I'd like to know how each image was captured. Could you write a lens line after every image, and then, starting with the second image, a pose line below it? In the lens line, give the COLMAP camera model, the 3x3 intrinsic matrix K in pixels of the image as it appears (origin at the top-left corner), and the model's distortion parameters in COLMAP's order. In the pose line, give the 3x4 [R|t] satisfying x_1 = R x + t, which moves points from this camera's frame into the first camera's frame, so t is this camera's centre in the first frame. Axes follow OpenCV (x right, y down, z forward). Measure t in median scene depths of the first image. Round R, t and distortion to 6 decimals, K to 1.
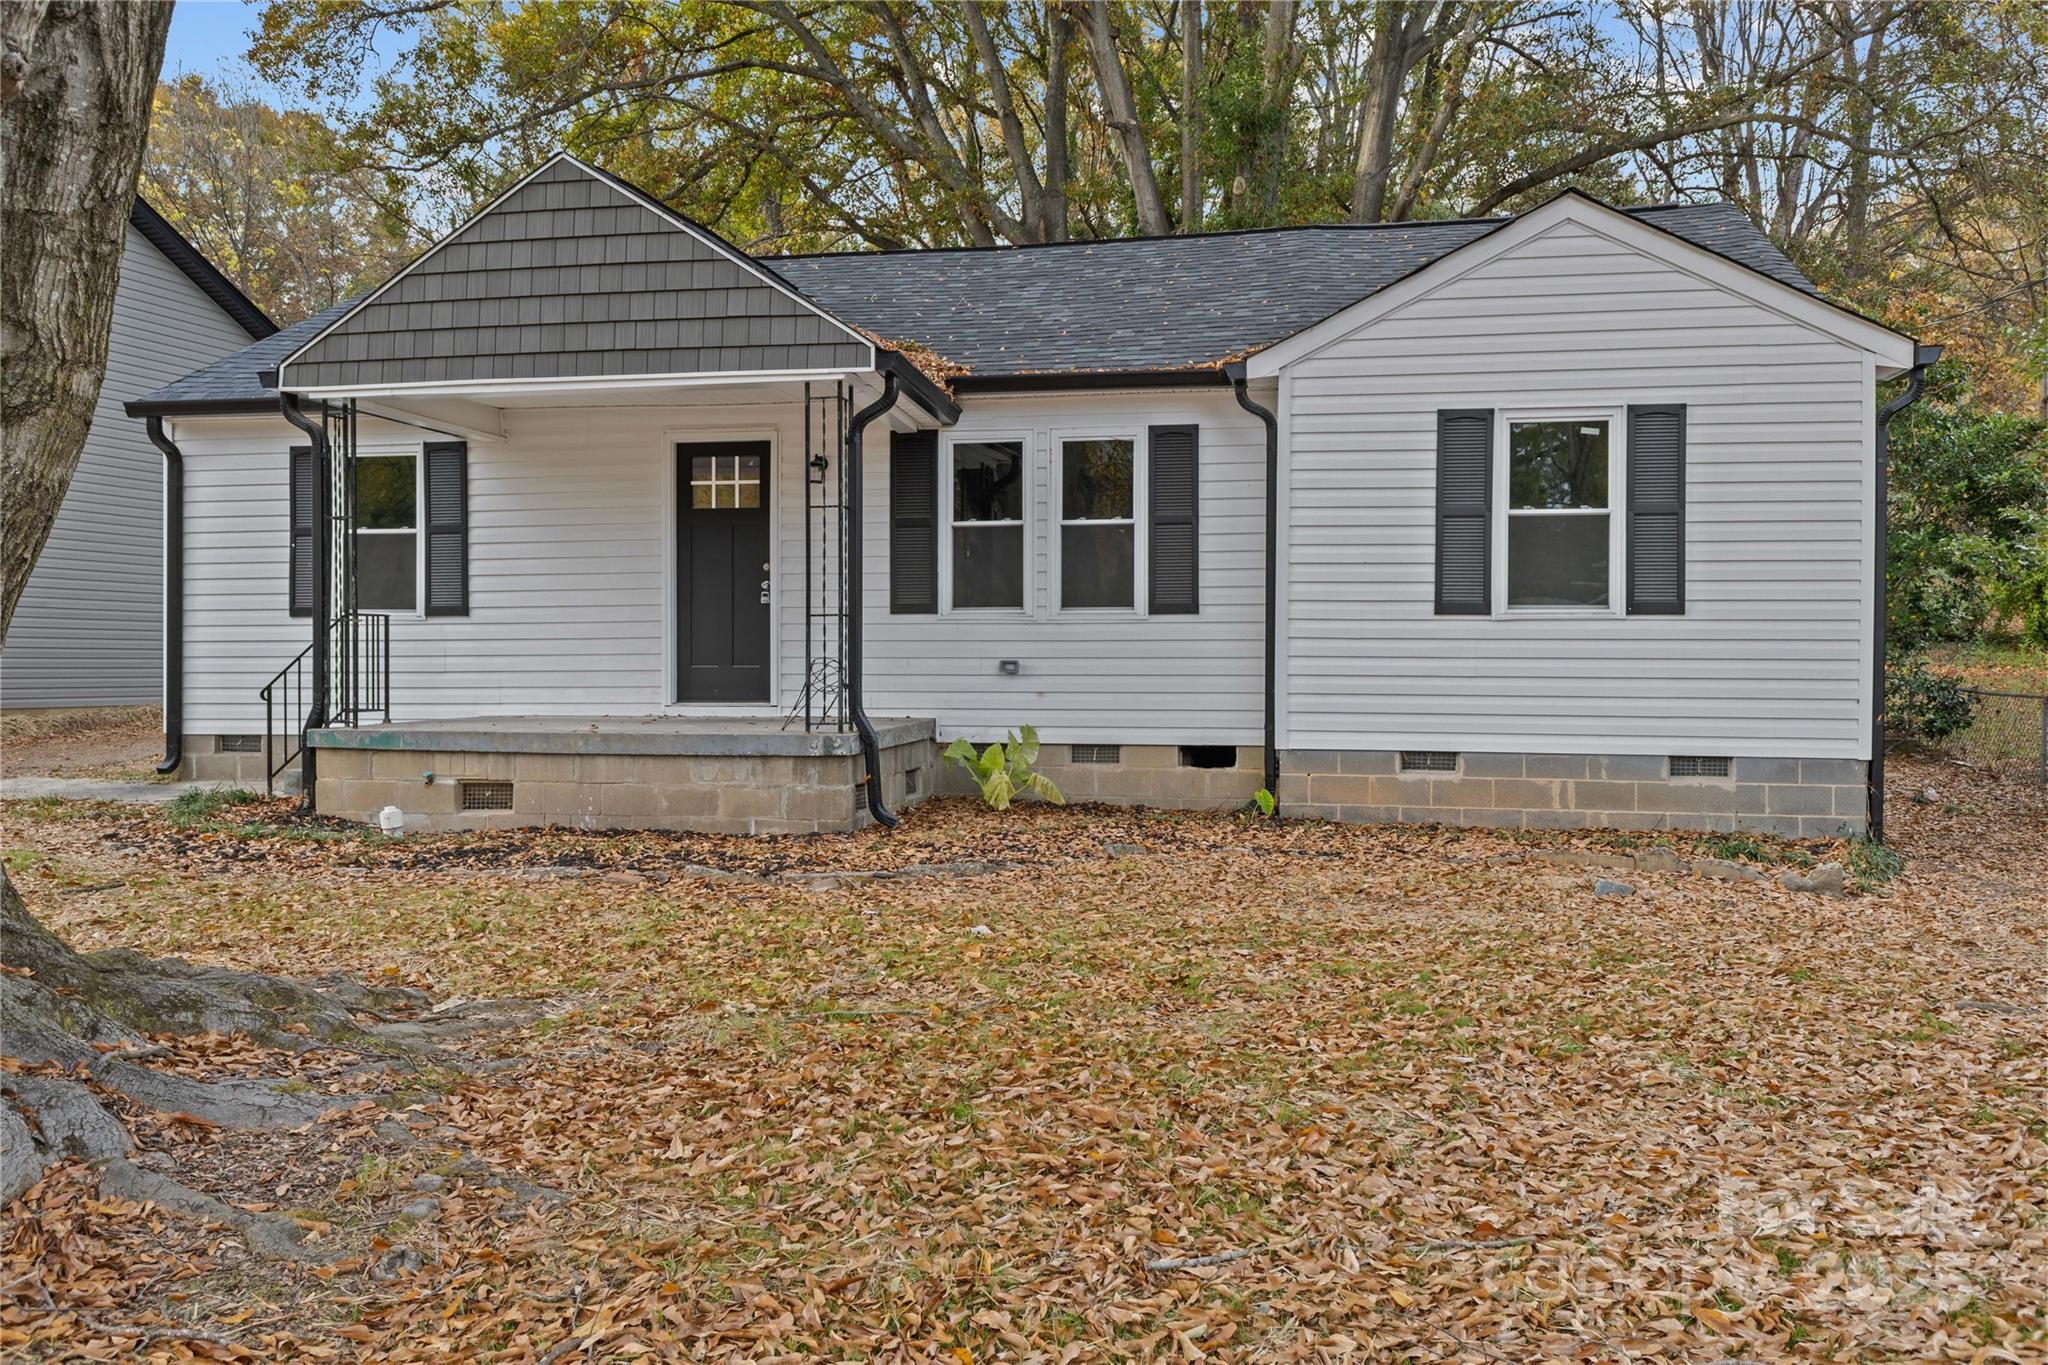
lens RADIAL K [[1755.9, 0, 1021.3], [0, 1755.9, 676.2], [0, 0, 1]] dist [0.015643, -0.016622]
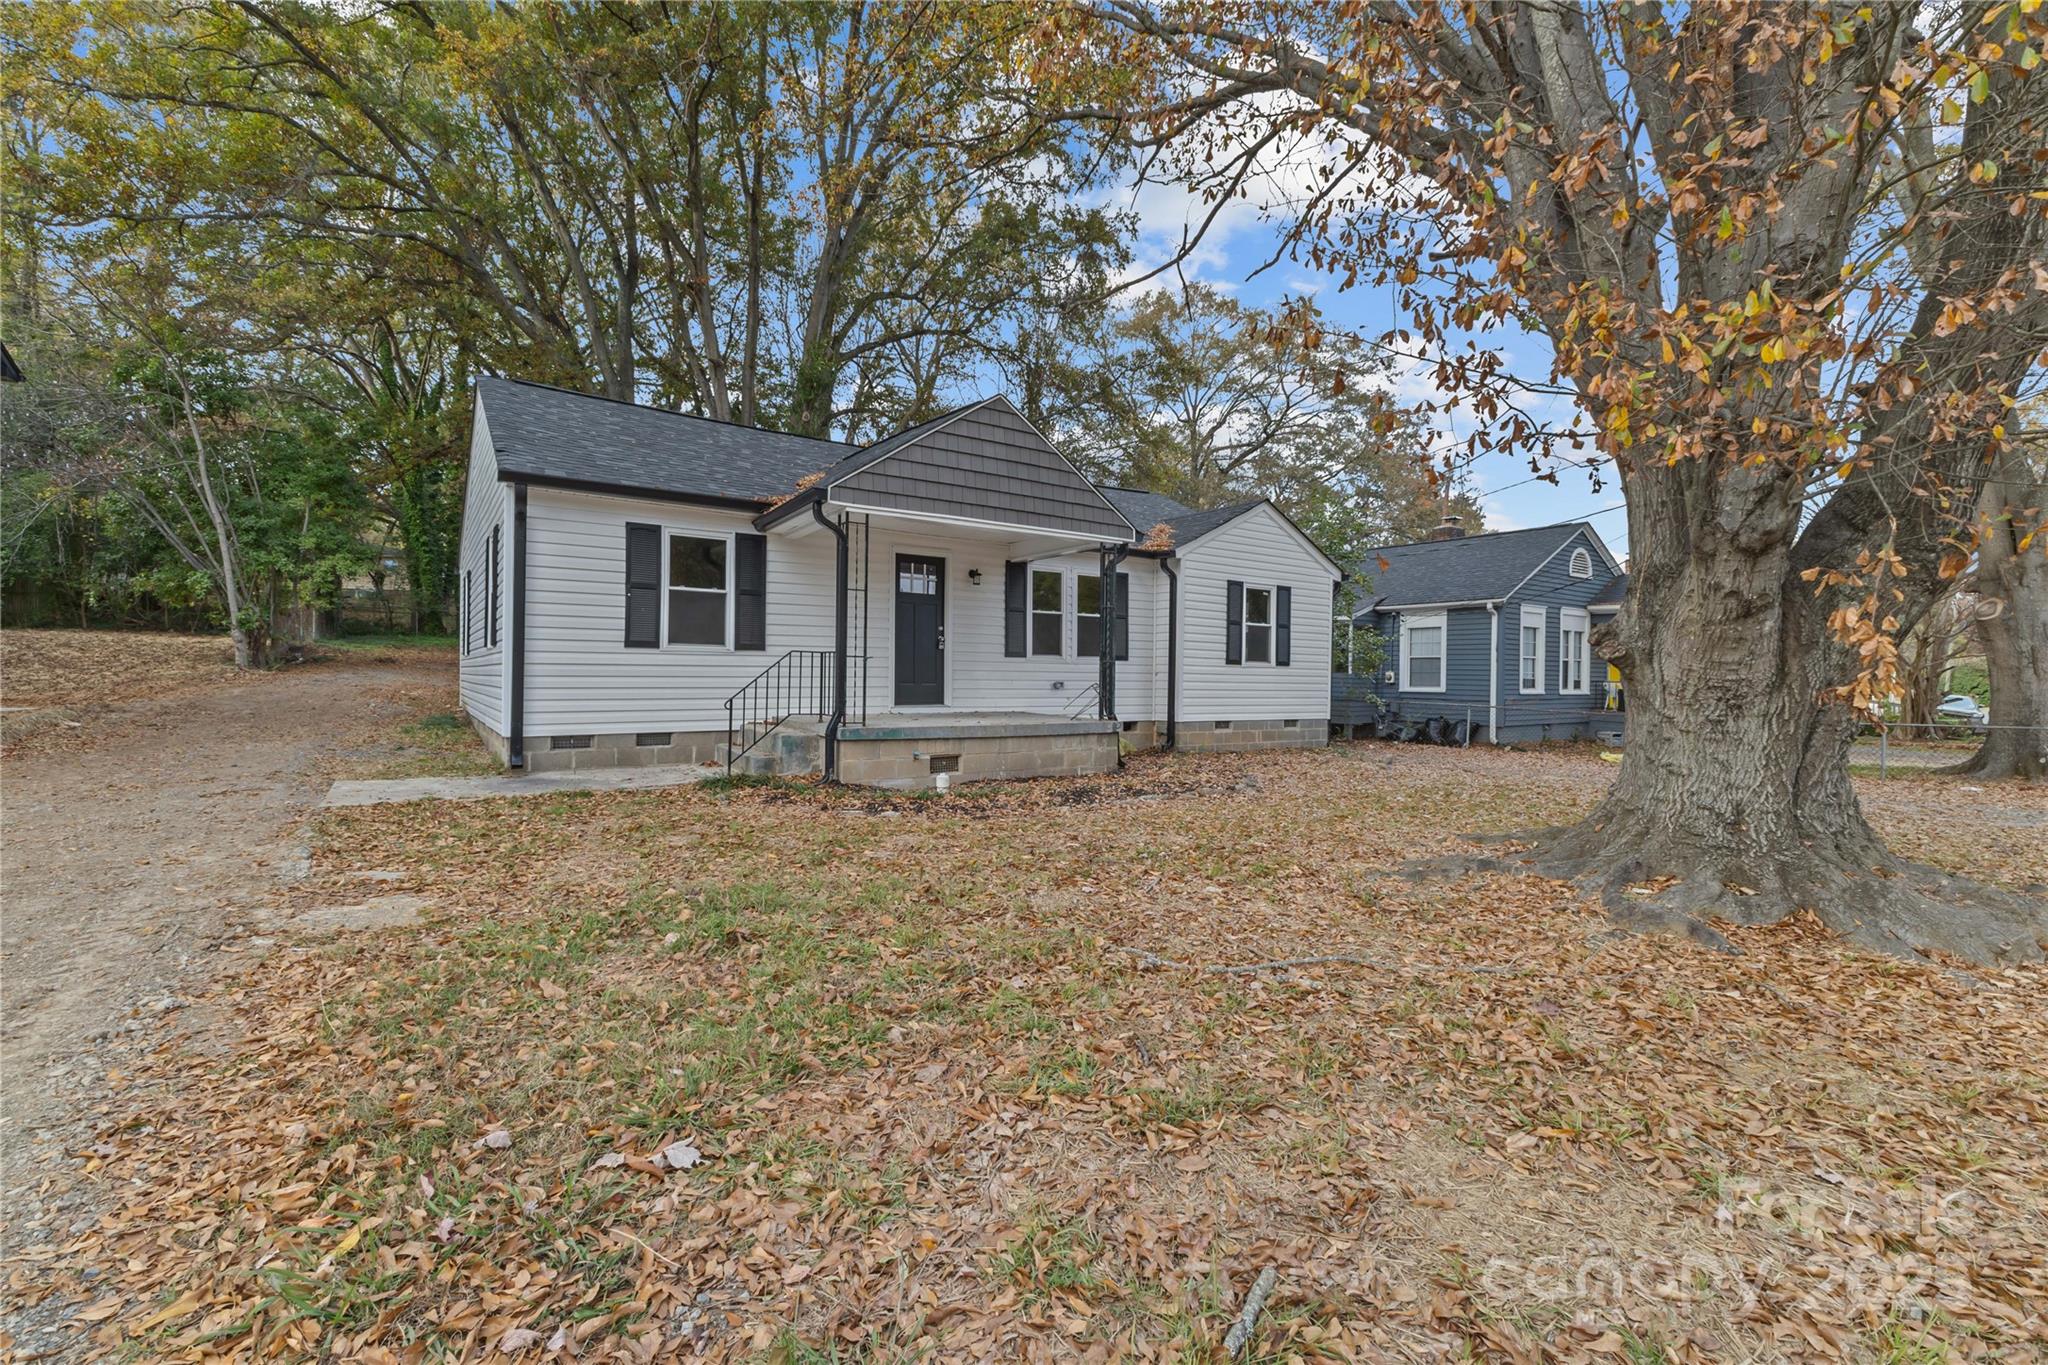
lens RADIAL K [[883.2, 0, 1036.4], [0, 883.2, 678.0], [0, 0, 1]] dist [0.010626, 0.001149]
pose [[0.691066, 0.007521, 0.722753, -0.817233], [-0.003571, 0.999969, -0.006991, -0.007040], [-0.722783, 0.002250, 0.691071, 0.353740]]
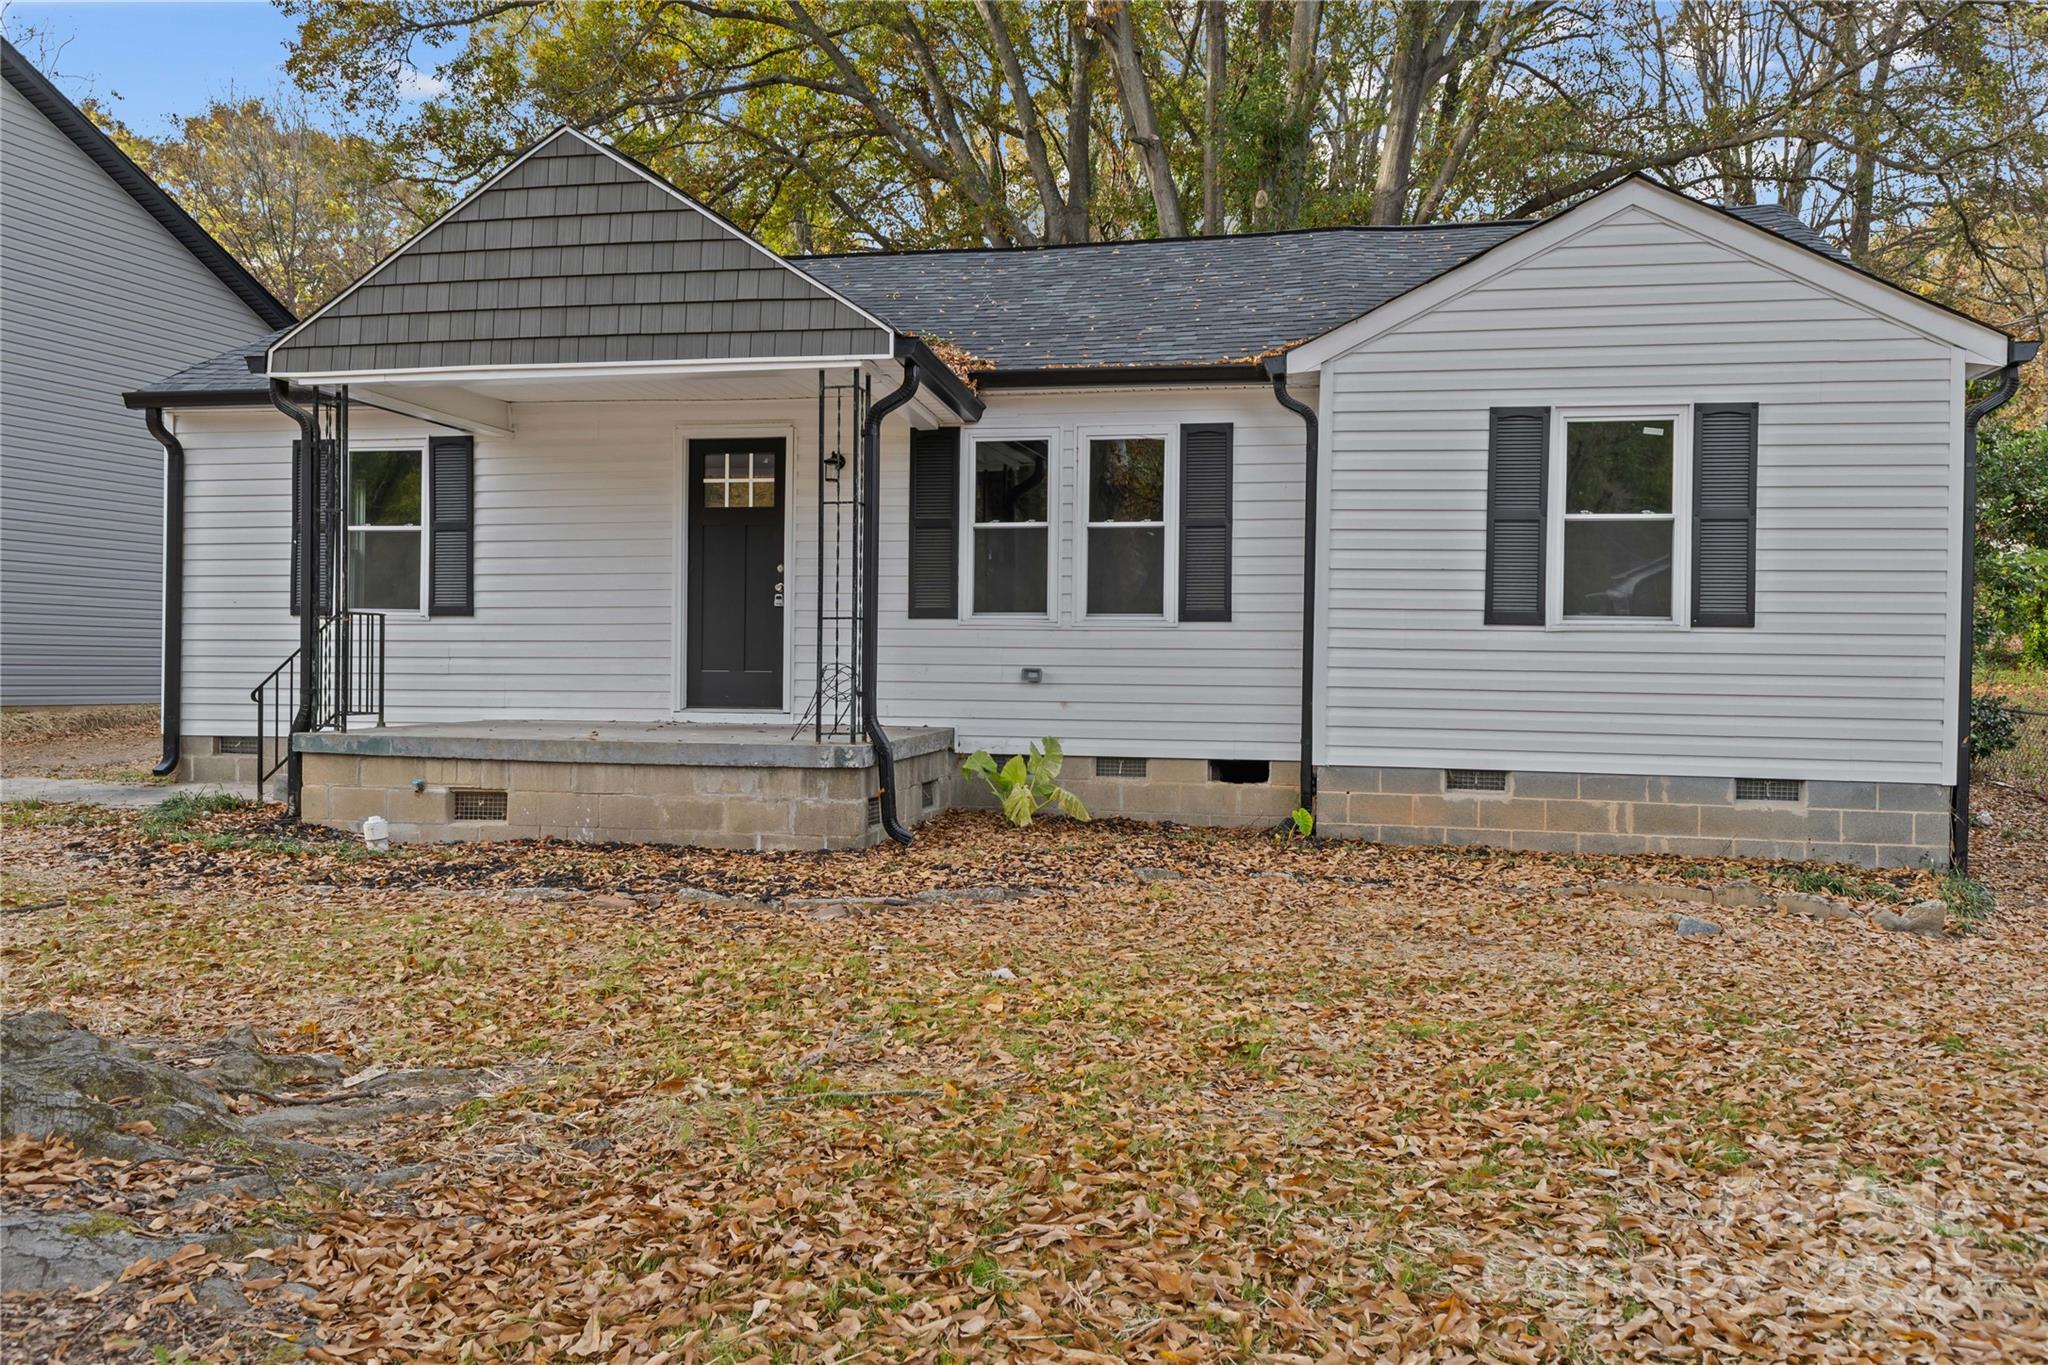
lens RADIAL K [[1642.6, 0, 1012.6], [0, 1642.6, 679.6], [0, 0, 1]] dist [0.016810, -0.008309]
pose [[0.999846, 0.010971, -0.013712, -0.005465], [-0.010994, 0.999938, -0.001581, -0.001453], [0.013694, 0.001732, 0.999905, 0.114287]]
